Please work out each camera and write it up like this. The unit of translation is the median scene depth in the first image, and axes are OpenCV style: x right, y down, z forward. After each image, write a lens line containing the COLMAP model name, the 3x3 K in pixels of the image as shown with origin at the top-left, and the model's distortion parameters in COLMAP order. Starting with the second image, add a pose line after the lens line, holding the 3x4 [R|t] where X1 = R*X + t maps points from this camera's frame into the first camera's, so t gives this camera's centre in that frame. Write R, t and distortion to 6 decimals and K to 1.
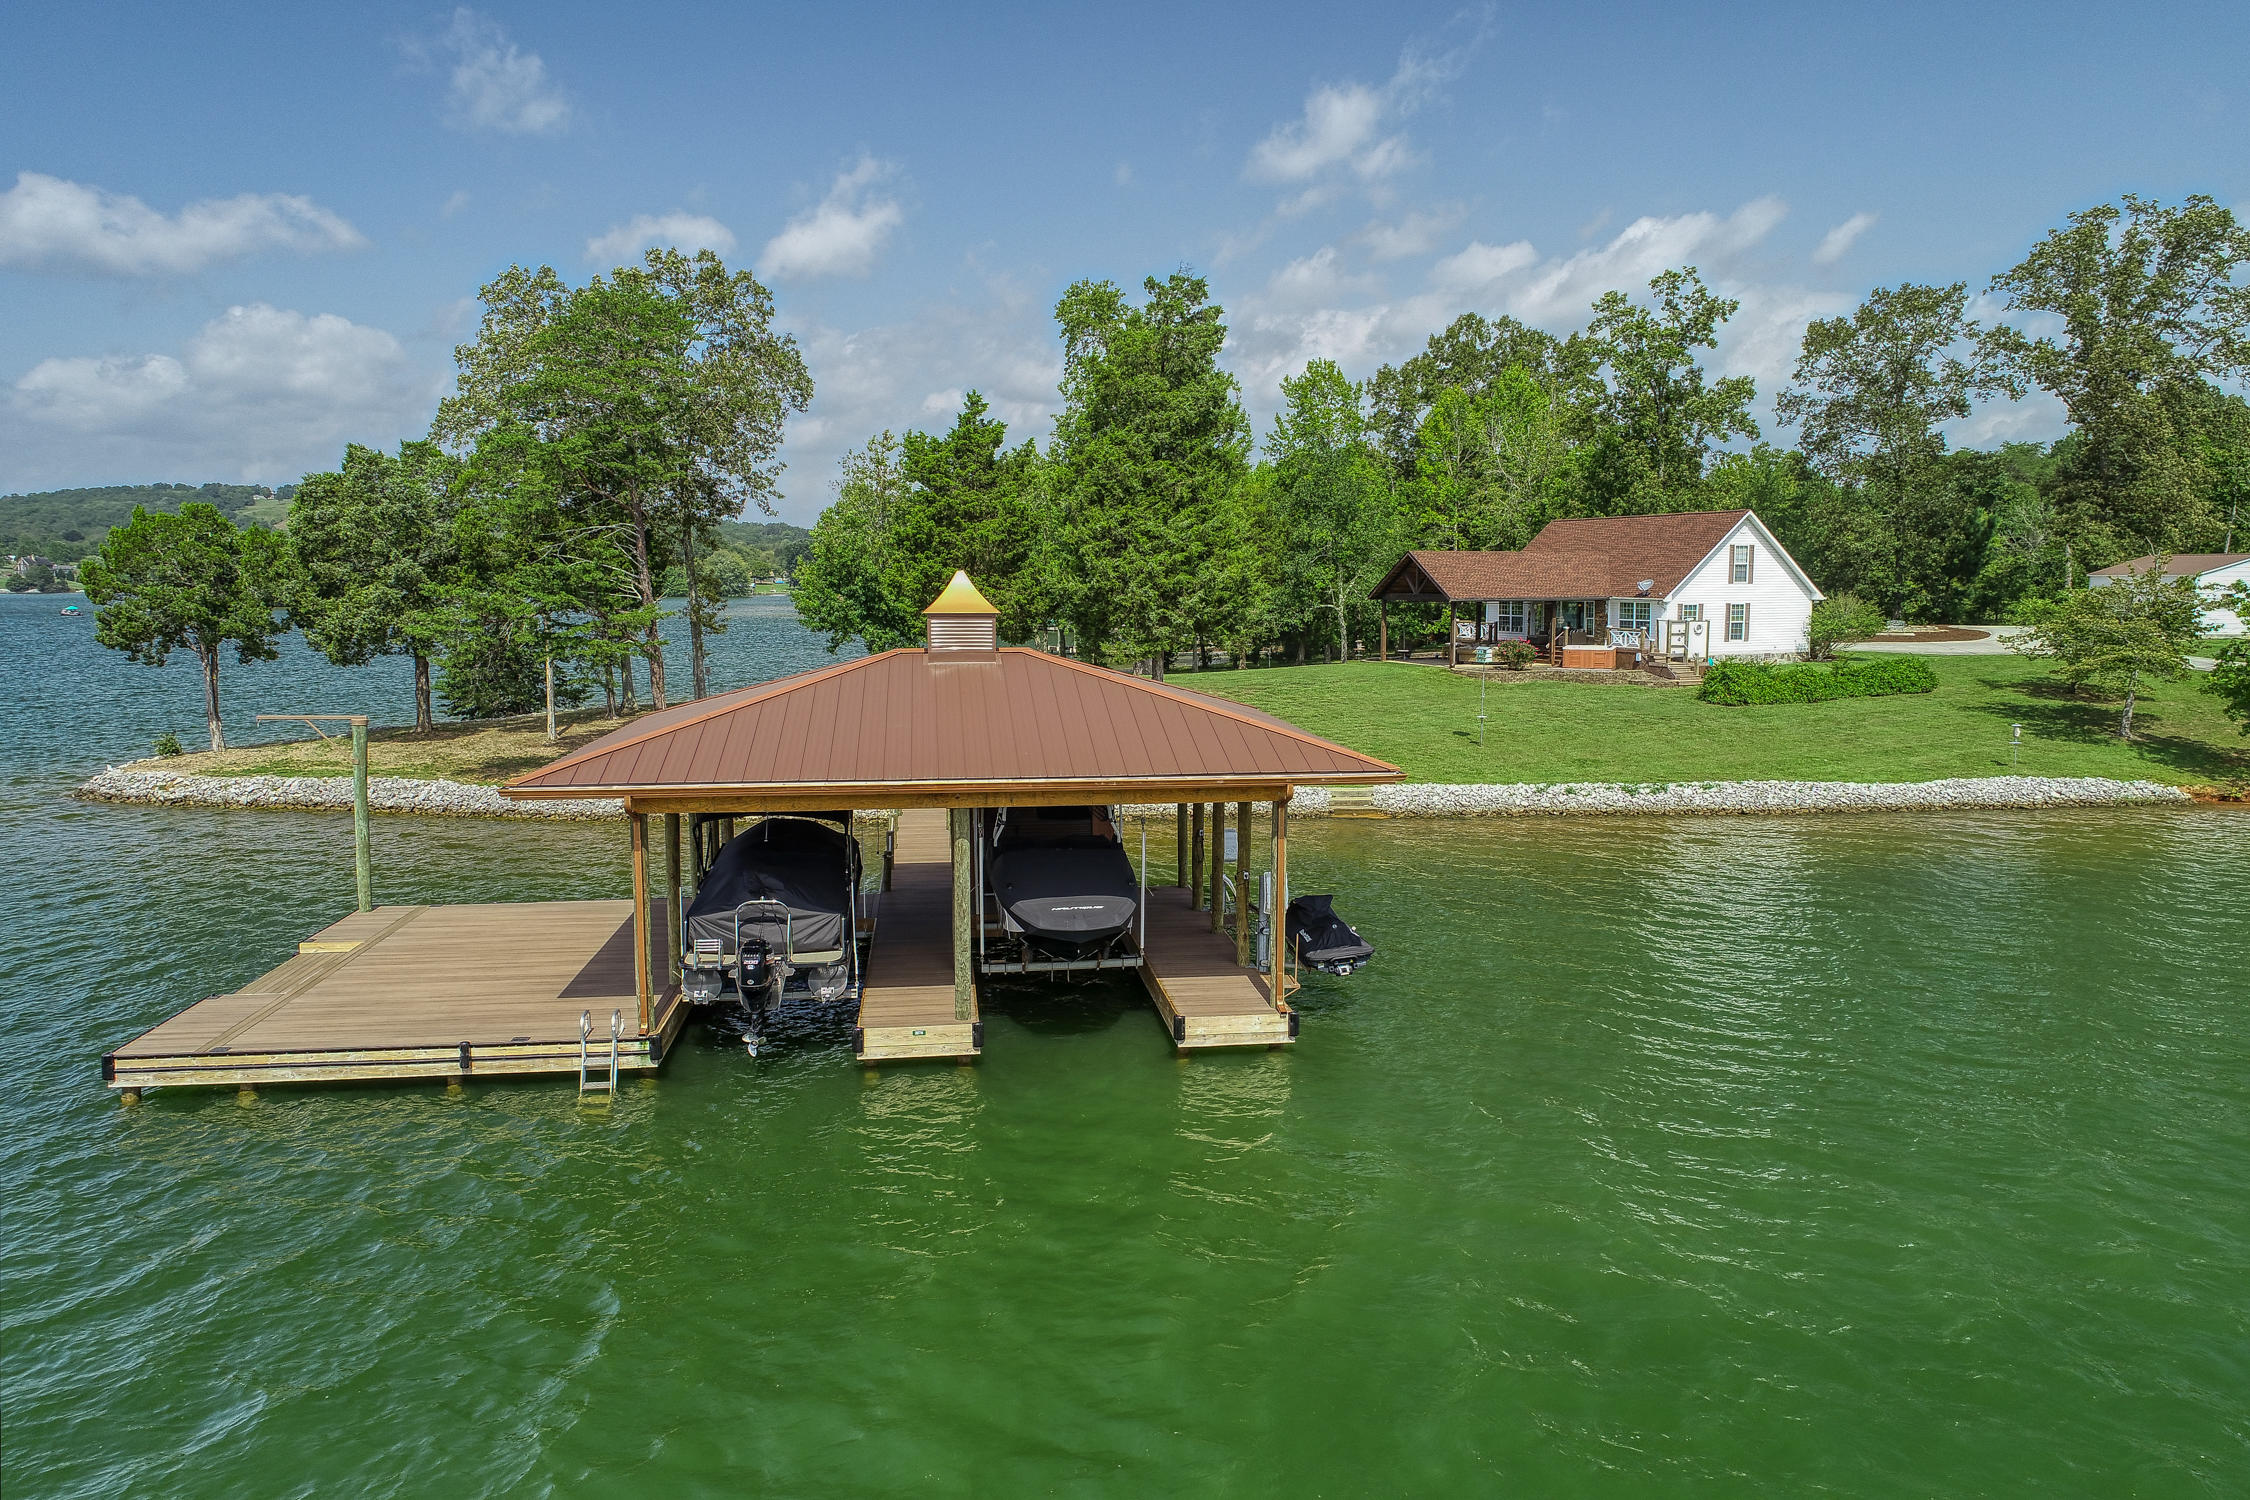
lens RADIAL K [[1528.1, 0, 1125.5], [0, 1528.1, 748.9], [0, 0, 1]] dist [0.013542, 0.001945]
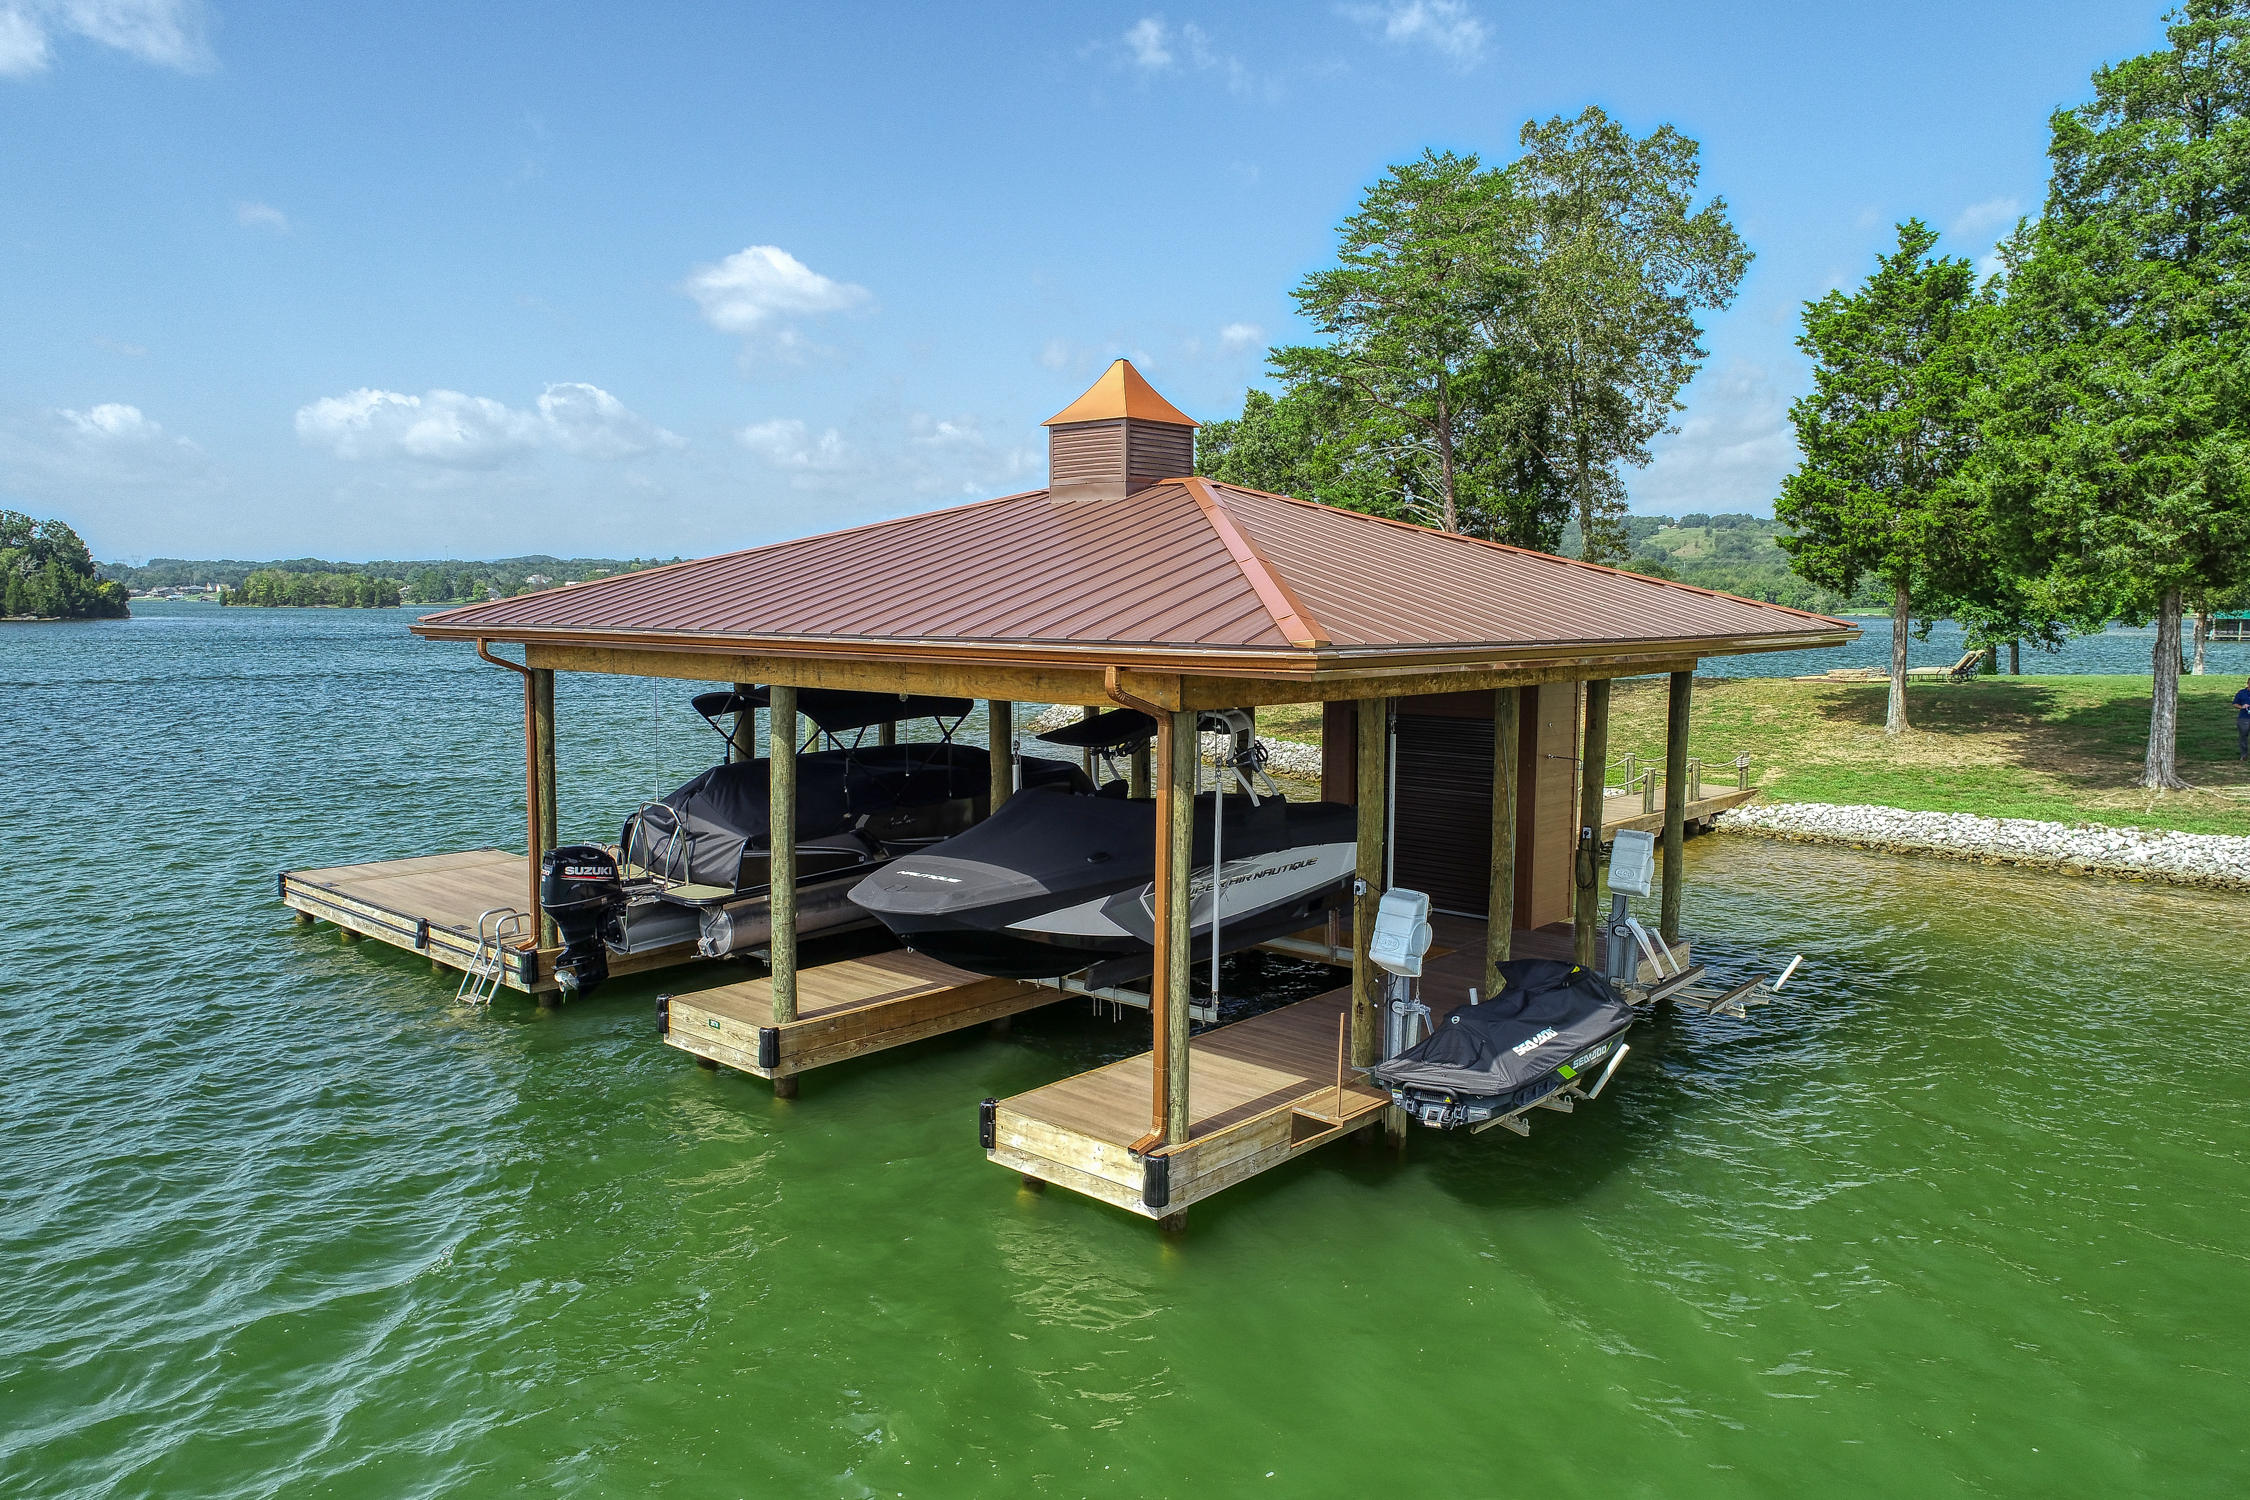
lens RADIAL K [[1528.1, 0, 1124.8], [0, 1528.1, 751.1], [0, 0, 1]] dist [0.013542, 0.001945]
pose [[0.658880, 0.079311, -0.748055, 0.448750], [-0.090850, 0.995537, 0.025531, 0.035737], [0.746742, 0.051139, 0.663145, 0.671131]]
